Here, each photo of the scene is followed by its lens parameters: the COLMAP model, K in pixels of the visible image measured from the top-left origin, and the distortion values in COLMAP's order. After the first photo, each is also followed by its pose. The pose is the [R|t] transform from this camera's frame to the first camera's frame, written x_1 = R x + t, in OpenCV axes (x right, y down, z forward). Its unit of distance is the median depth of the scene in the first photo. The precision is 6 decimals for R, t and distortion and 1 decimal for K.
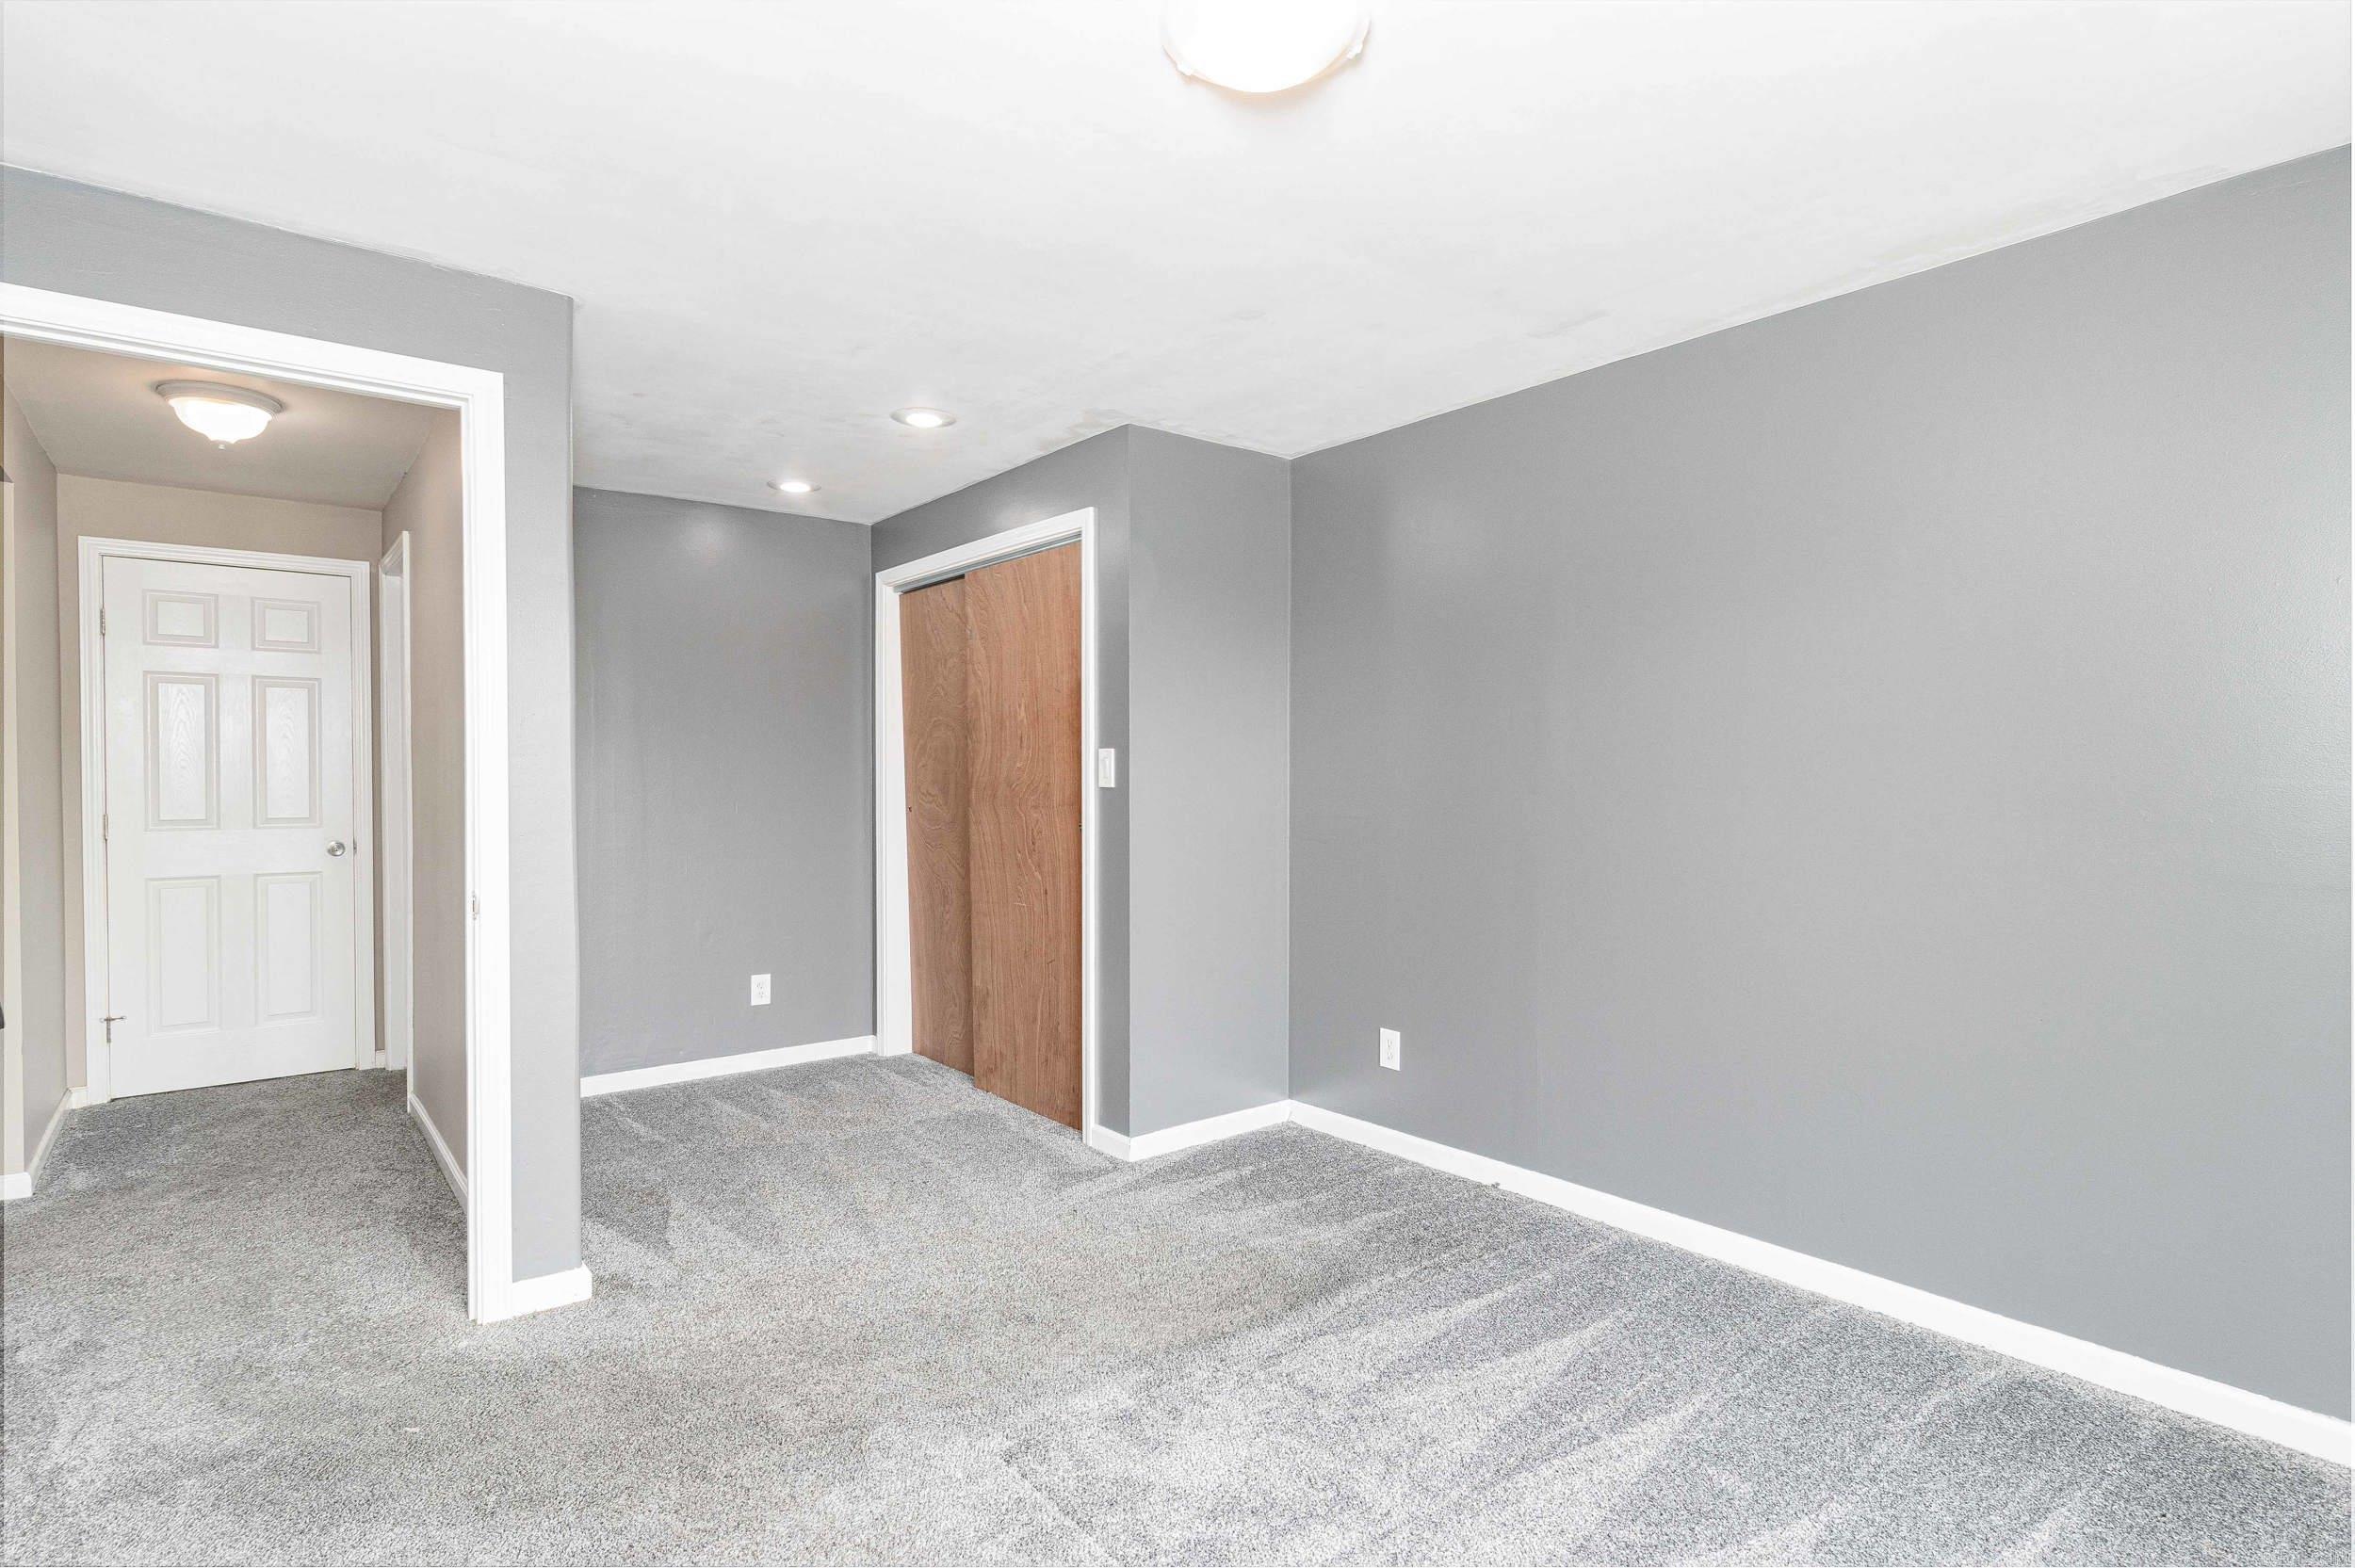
lens RADIAL K [[1210.9, 0, 1181.0], [0, 1210.9, 780.3], [0, 0, 1]] dist [0.002776, 0.000155]
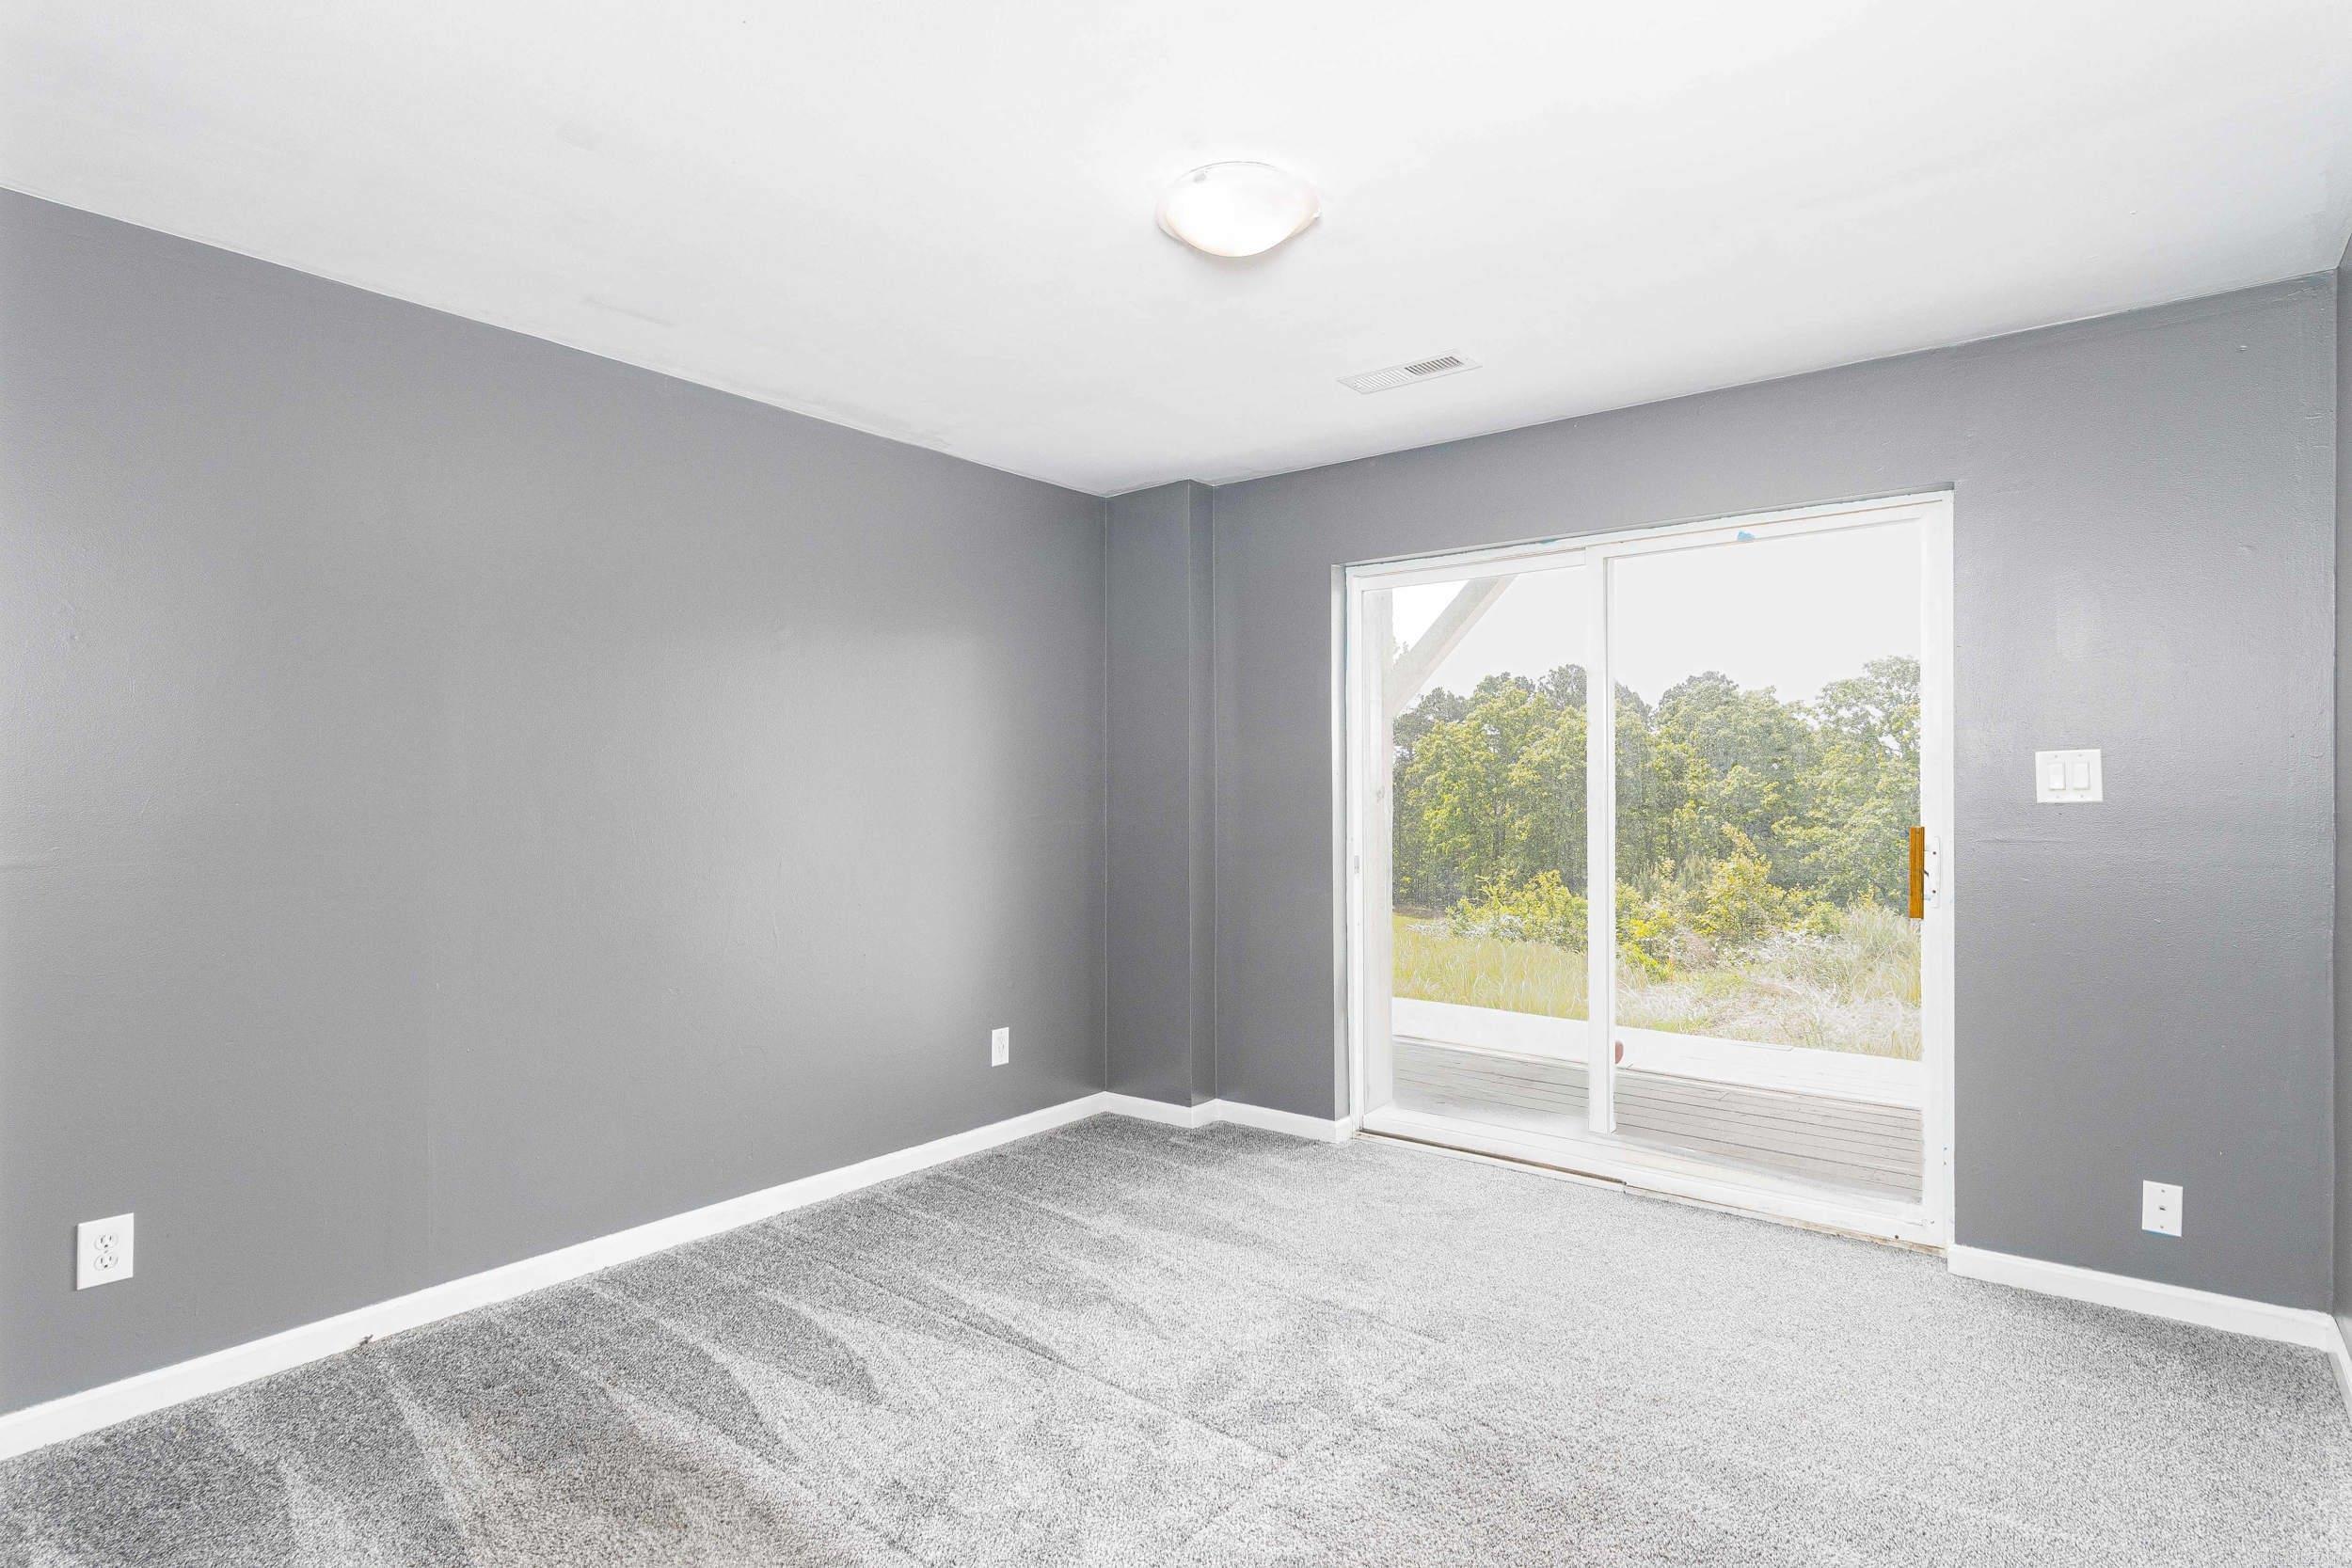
lens RADIAL K [[1209.4, 0, 1178.9], [0, 1209.4, 785.1], [0, 0, 1]] dist [0.002776, 0.000155]
pose [[-0.224284, 0.003261, 0.974518, -0.679410], [0.009679, 0.999953, -0.001118, -0.003674], [-0.974476, 0.009182, -0.224305, 0.785219]]
